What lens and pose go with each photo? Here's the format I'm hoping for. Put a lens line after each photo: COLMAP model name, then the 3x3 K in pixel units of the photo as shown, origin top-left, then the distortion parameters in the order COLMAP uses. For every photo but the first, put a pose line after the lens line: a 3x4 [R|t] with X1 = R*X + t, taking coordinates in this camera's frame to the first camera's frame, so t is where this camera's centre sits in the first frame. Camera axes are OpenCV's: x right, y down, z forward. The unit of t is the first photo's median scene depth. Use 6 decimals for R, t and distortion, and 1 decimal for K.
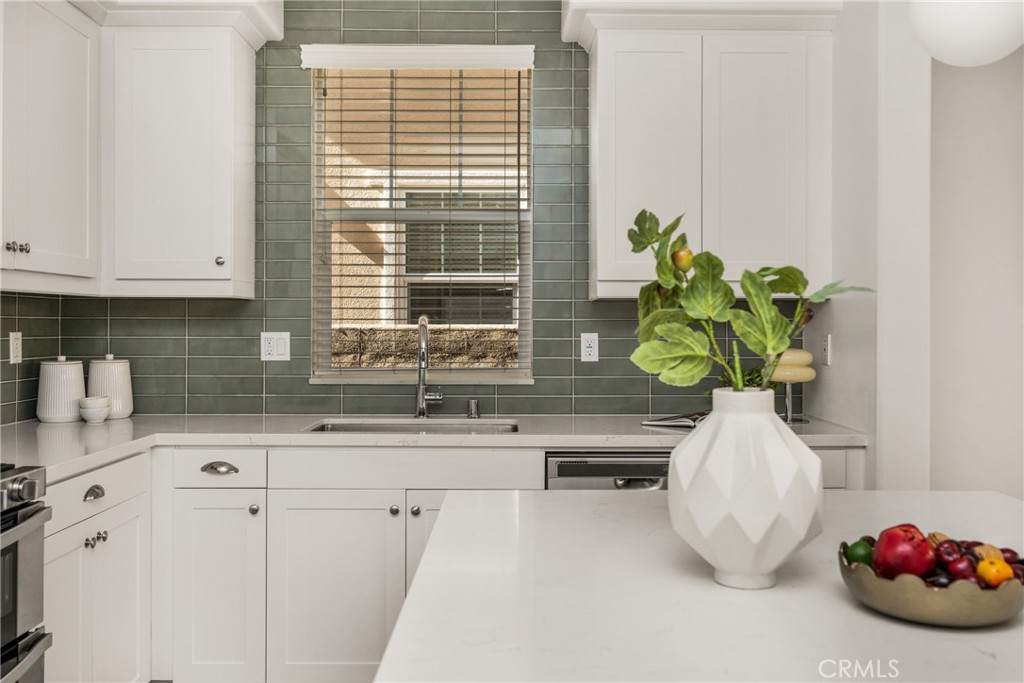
lens RADIAL K [[934.8, 0, 522.1], [0, 934.8, 317.1], [0, 0, 1]] dist [0.023084, 0.000000]
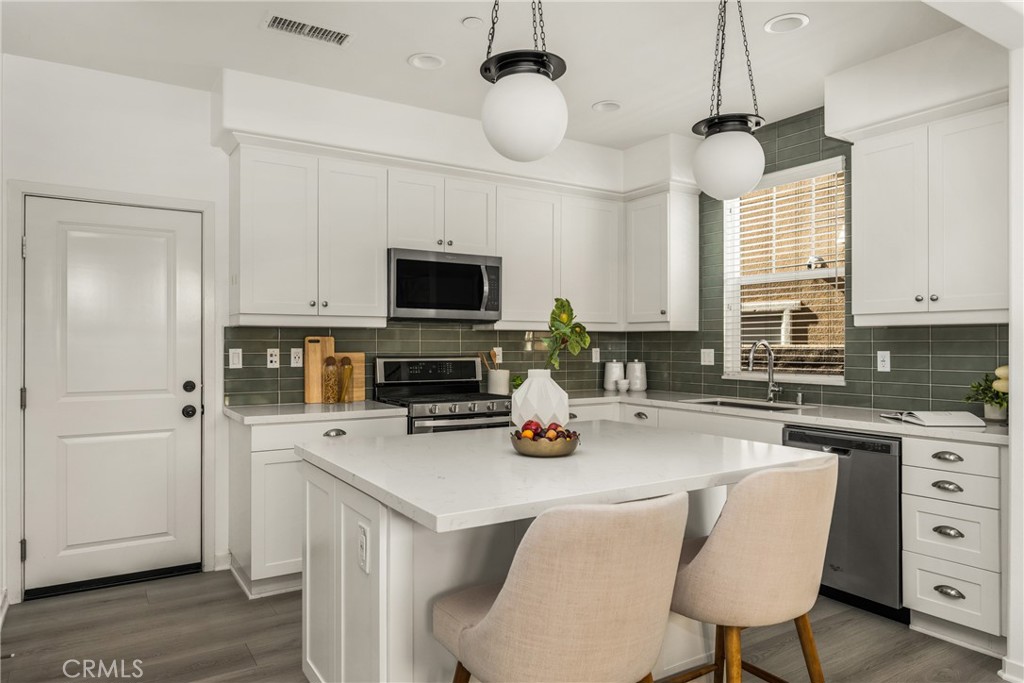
lens RADIAL K [[662.6, 0, 514.9], [0, 662.6, 348.8], [0, 0, 1]] dist [0.001596, 0.001415]
pose [[0.538202, 0.004869, -0.842802, 0.625589], [0.005412, 0.999943, 0.009233, 0.001610], [0.842799, -0.009530, 0.538145, 0.001229]]
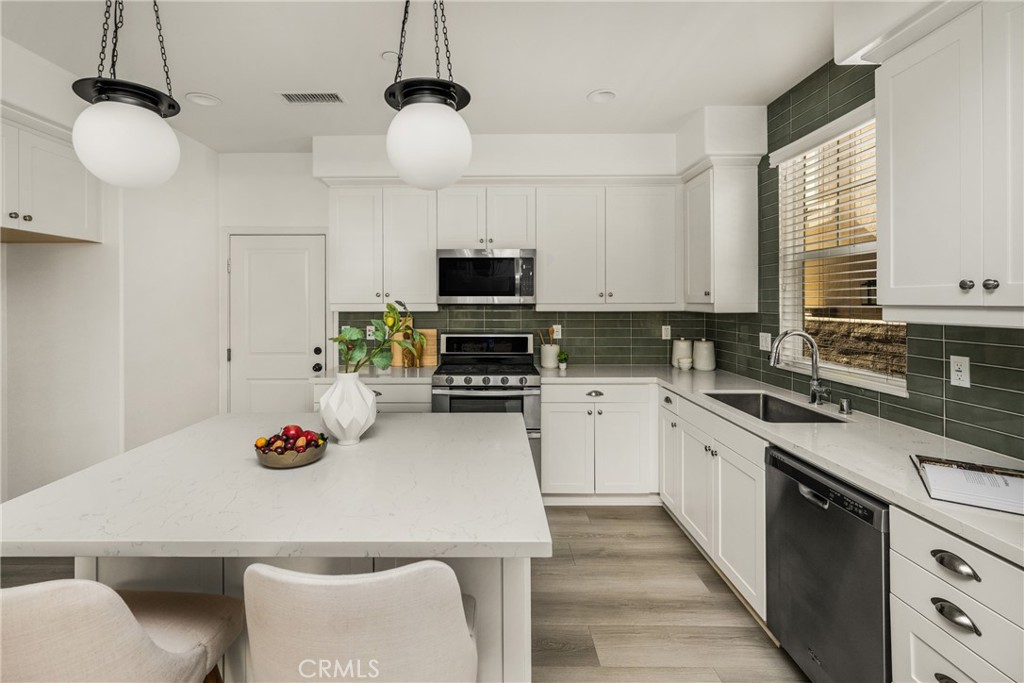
lens RADIAL K [[460.1, 0, 490.2], [0, 460.1, 302.5], [0, 0, 1]] dist [0.000954, -0.000613]
pose [[-0.008980, 0.001277, -0.999959, 0.559309], [0.009082, 0.999958, 0.001195, -0.043761], [0.999918, -0.009071, -0.008991, 0.537453]]
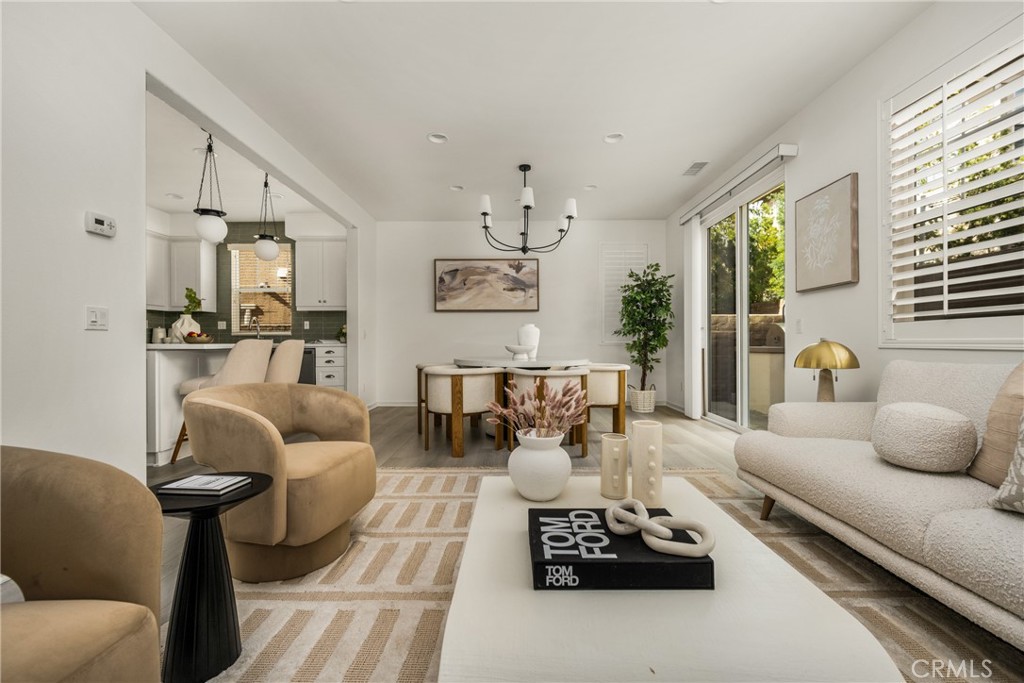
lens RADIAL K [[433.9, 0, 513.0], [0, 433.9, 341.2], [0, 0, 1]] dist [0.003769, -0.000863]
pose [[0.999932, -0.005599, -0.010274, 0.926336], [0.005650, 0.999972, 0.004964, 0.094323], [0.010246, -0.005022, 0.999935, -0.724966]]
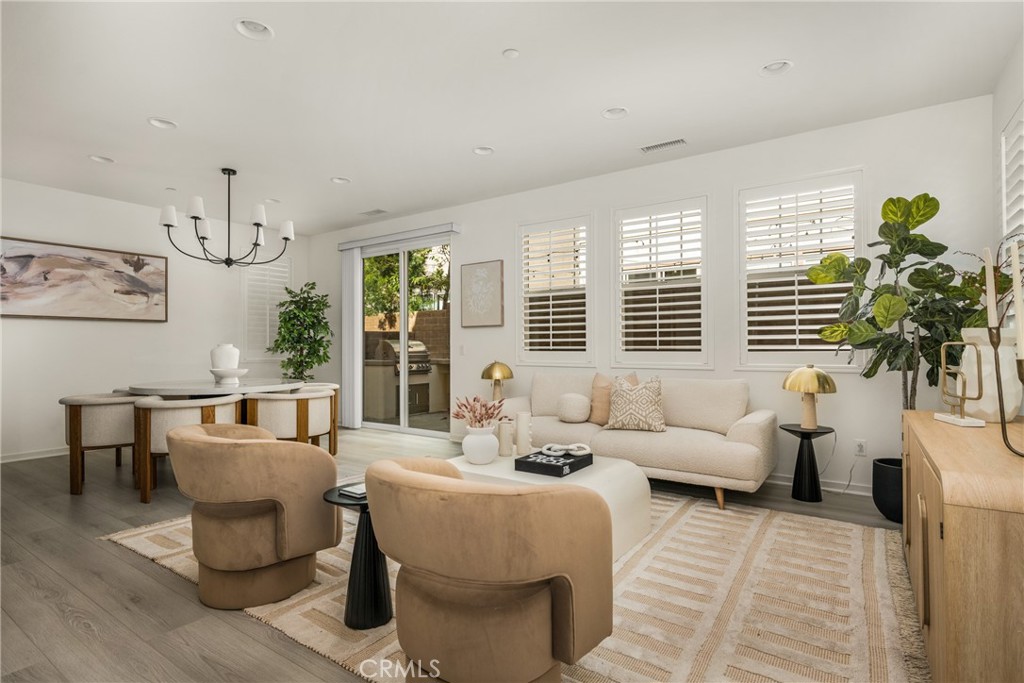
lens RADIAL K [[514.1, 0, 507.2], [0, 514.1, 341.1], [0, 0, 1]] dist [0.002841, -0.001249]
pose [[0.577470, 0.003864, 0.816402, 0.295269], [-0.001303, 0.999992, -0.003811, 0.048421], [-0.816411, 0.001137, 0.577471, -0.833083]]
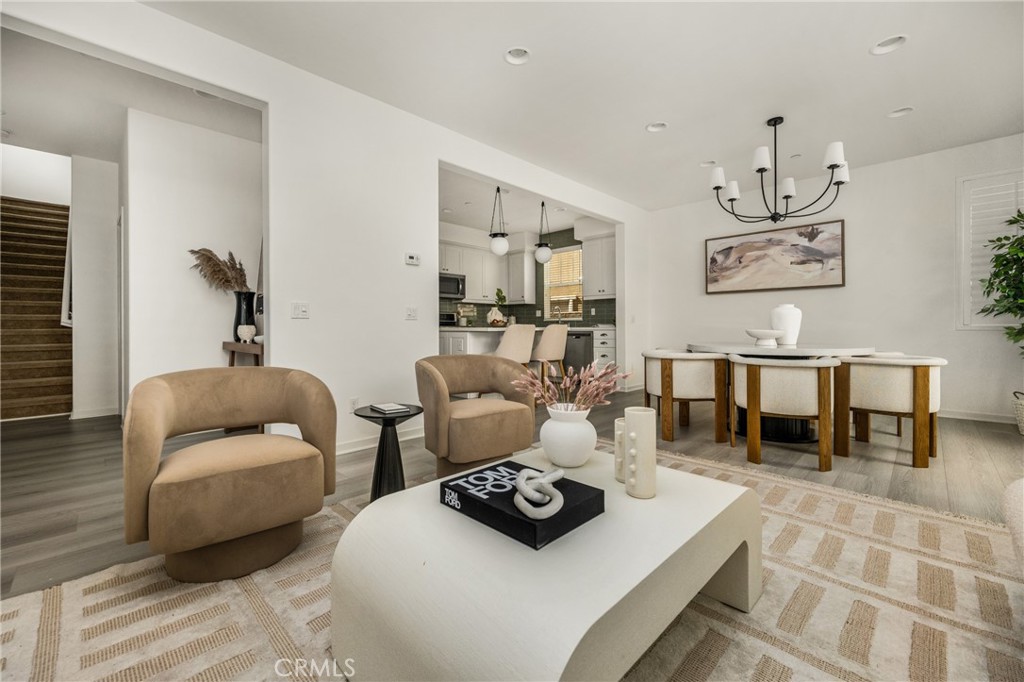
lens RADIAL K [[420.6, 0, 505.4], [0, 420.6, 326.7], [0, 0, 1]] dist [0.002681, -0.000018]
pose [[0.698945, -0.006564, -0.715145, 1.213538], [0.011712, 0.999929, 0.002269, 0.095462], [0.715079, -0.009962, 0.698972, -0.676160]]
